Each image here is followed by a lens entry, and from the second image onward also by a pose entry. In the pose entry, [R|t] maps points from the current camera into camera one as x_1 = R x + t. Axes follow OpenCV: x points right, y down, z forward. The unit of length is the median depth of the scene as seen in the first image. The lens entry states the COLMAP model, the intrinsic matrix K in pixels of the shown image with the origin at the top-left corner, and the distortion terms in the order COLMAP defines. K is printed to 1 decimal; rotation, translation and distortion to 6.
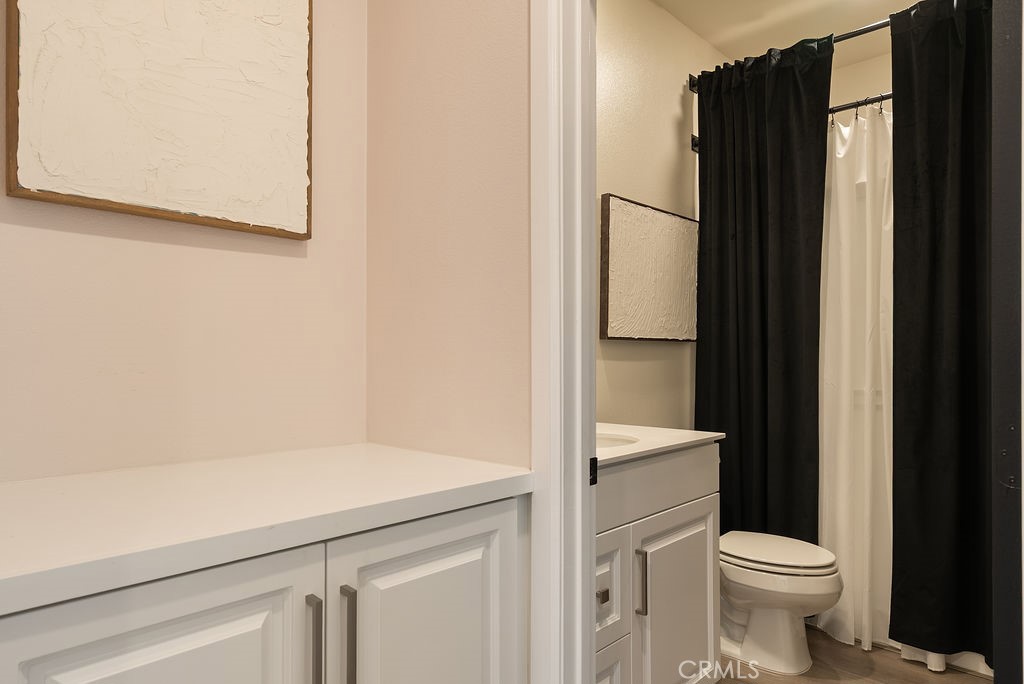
lens RADIAL K [[640.8, 0, 512.2], [0, 640.8, 348.5], [0, 0, 1]] dist [0.030465, -0.002763]
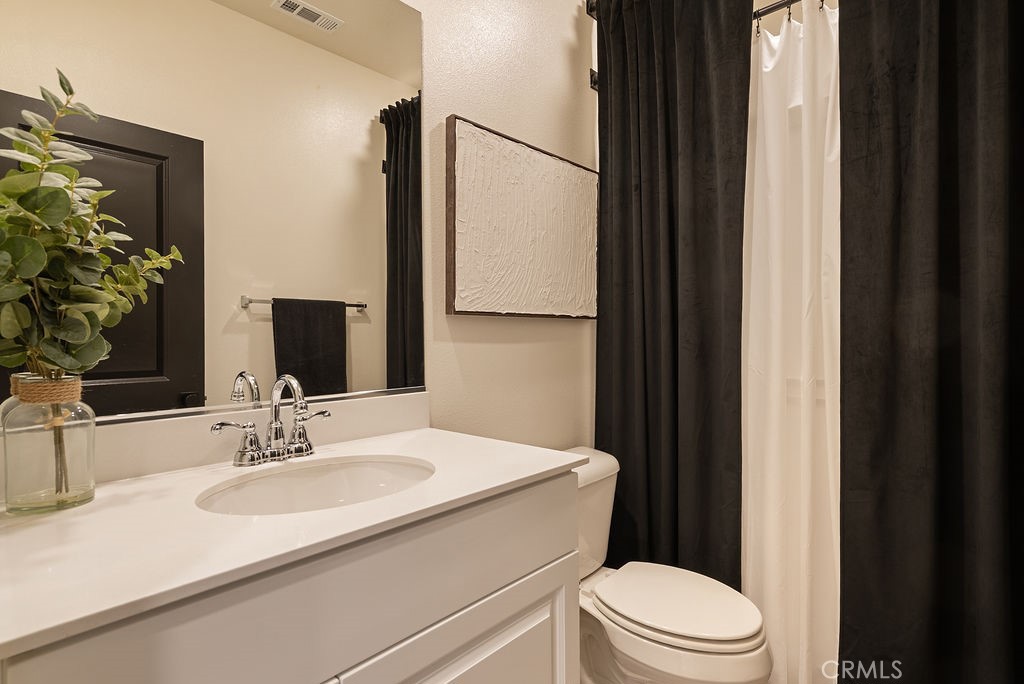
lens RADIAL K [[509.3, 0, 511.8], [0, 509.3, 335.9], [0, 0, 1]] dist [0.017068, -0.001010]
pose [[0.999966, -0.007889, 0.002522, 0.202076], [0.007866, 0.999929, 0.008936, 0.005671], [-0.002592, -0.008916, 0.999957, 0.395166]]
